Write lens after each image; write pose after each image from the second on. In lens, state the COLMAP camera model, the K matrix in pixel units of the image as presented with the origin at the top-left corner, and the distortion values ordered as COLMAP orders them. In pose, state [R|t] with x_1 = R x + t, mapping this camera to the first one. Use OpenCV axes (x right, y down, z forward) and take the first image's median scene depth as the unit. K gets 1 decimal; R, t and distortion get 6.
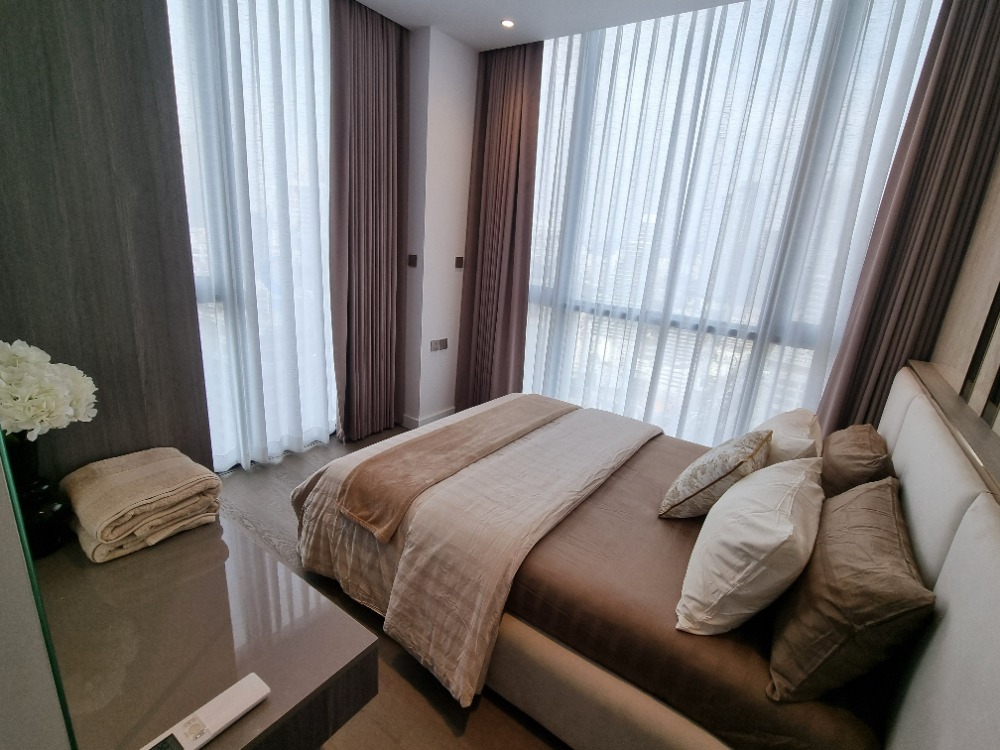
lens RADIAL K [[465.2, 0, 475.1], [0, 465.2, 377.1], [0, 0, 1]] dist [0.001099, -0.001514]
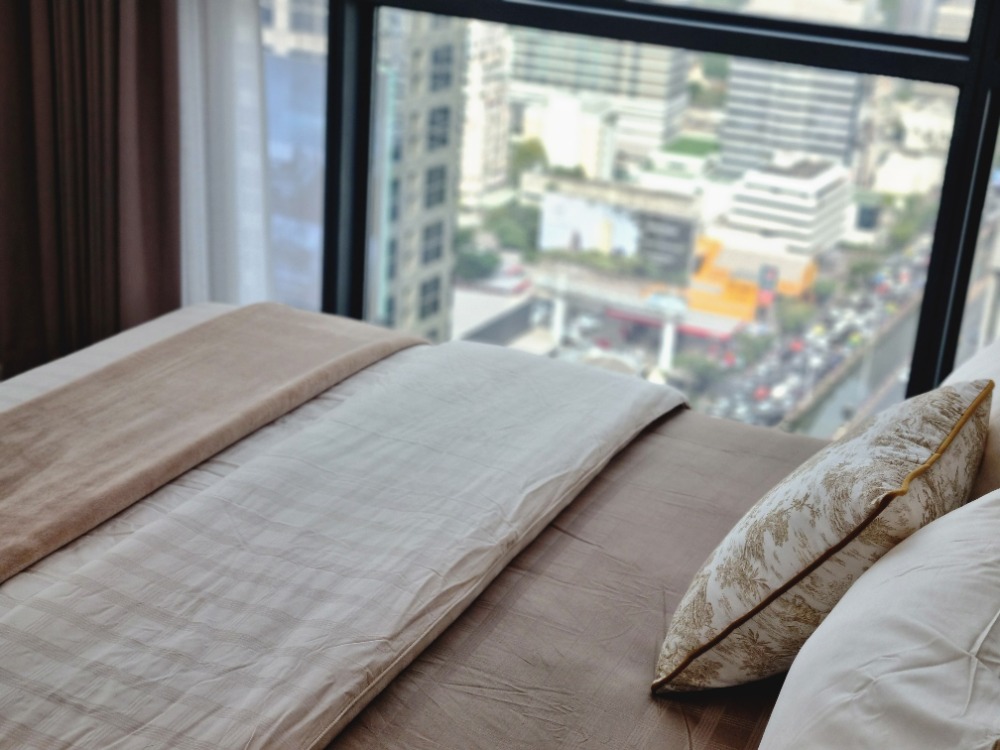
lens RADIAL K [[1492.1, 0, 502.7], [0, 1492.1, 376.8], [0, 0, 1]] dist [0.050676, 0.000000]
pose [[0.979298, -0.074451, 0.188235, 0.129505], [0.055151, 0.992860, 0.105771, -0.012596], [-0.194766, -0.093200, 0.976412, 0.083611]]
